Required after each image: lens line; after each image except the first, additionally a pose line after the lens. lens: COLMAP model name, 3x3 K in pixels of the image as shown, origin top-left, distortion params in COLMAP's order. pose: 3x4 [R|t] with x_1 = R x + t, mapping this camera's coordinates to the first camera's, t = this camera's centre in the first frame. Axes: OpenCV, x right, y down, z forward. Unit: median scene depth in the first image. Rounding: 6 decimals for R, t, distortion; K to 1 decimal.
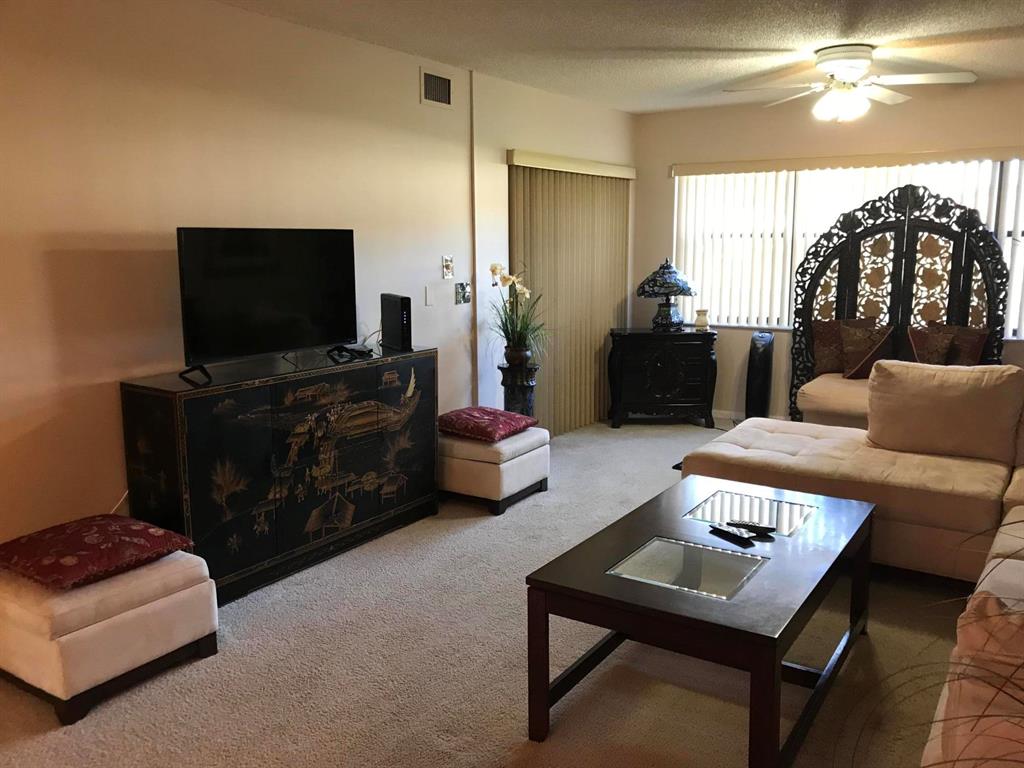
lens RADIAL K [[849.7, 0, 520.2], [0, 849.7, 387.6], [0, 0, 1]] dist [0.031354, -0.026873]
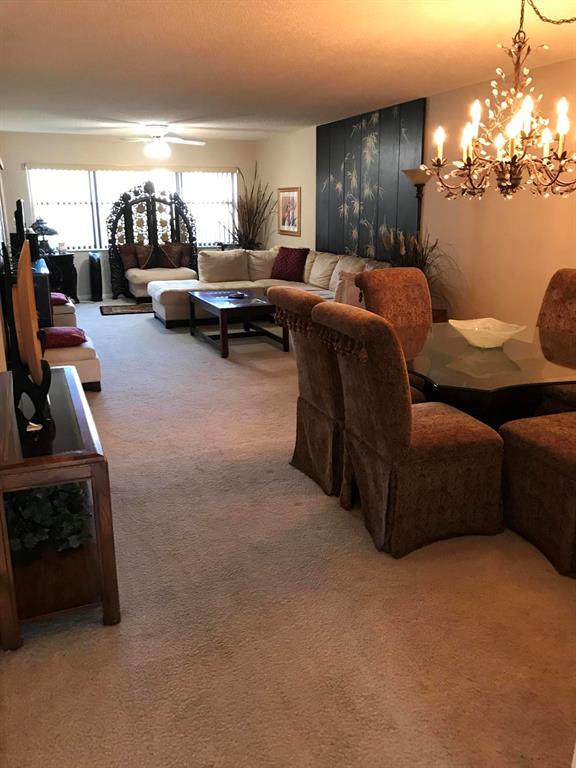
lens RADIAL K [[637.3, 0, 297.8], [0, 637.3, 377.5], [0, 0, 1]] dist [0.031354, -0.026873]
pose [[0.565032, -0.214845, 0.796605, -0.757847], [0.143154, 0.976386, 0.161793, 0.051286], [-0.812555, 0.022619, 0.582446, -0.282757]]
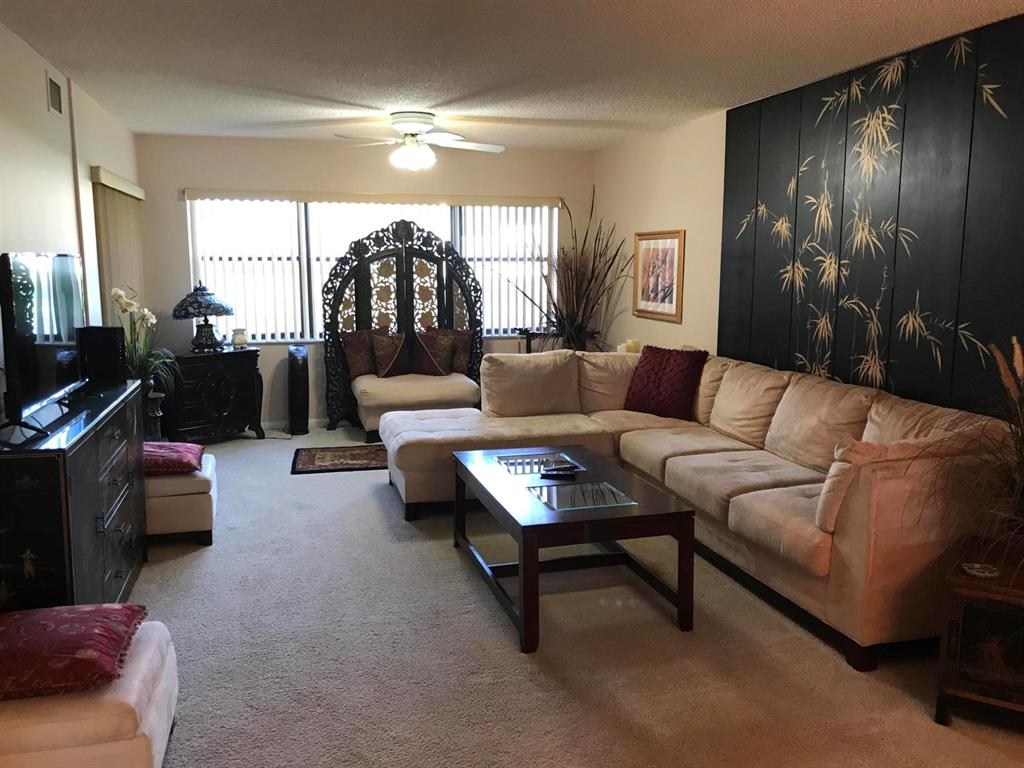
lens RADIAL K [[849.7, 0, 518.9], [0, 849.7, 383.5], [0, 0, 1]] dist [0.031354, -0.026873]
pose [[0.661751, -0.105191, 0.742307, -0.376076], [0.125453, 0.991685, 0.028691, -0.012728], [-0.739153, 0.074138, 0.669445, 0.051448]]
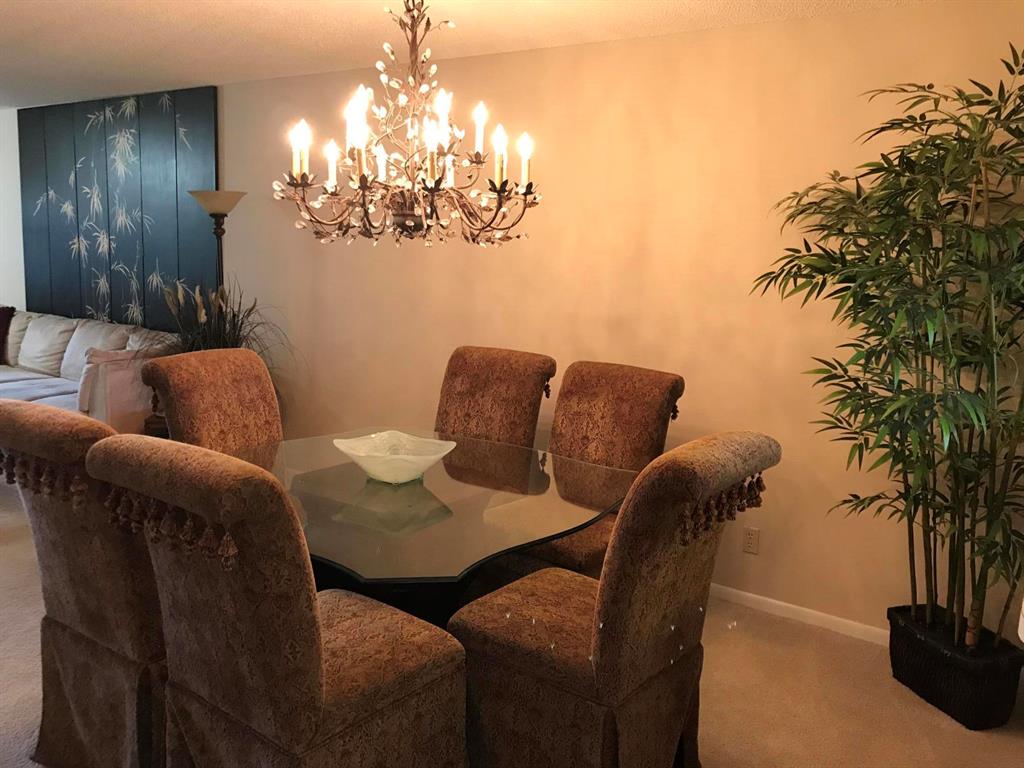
lens RADIAL K [[849.7, 0, 520.3], [0, 849.7, 382.1], [0, 0, 1]] dist [0.031354, -0.026873]
pose [[0.033519, -0.143865, 0.989029, -0.653276], [0.132603, 0.981477, 0.138272, 0.033132], [-0.990602, 0.126514, 0.051975, -0.186235]]
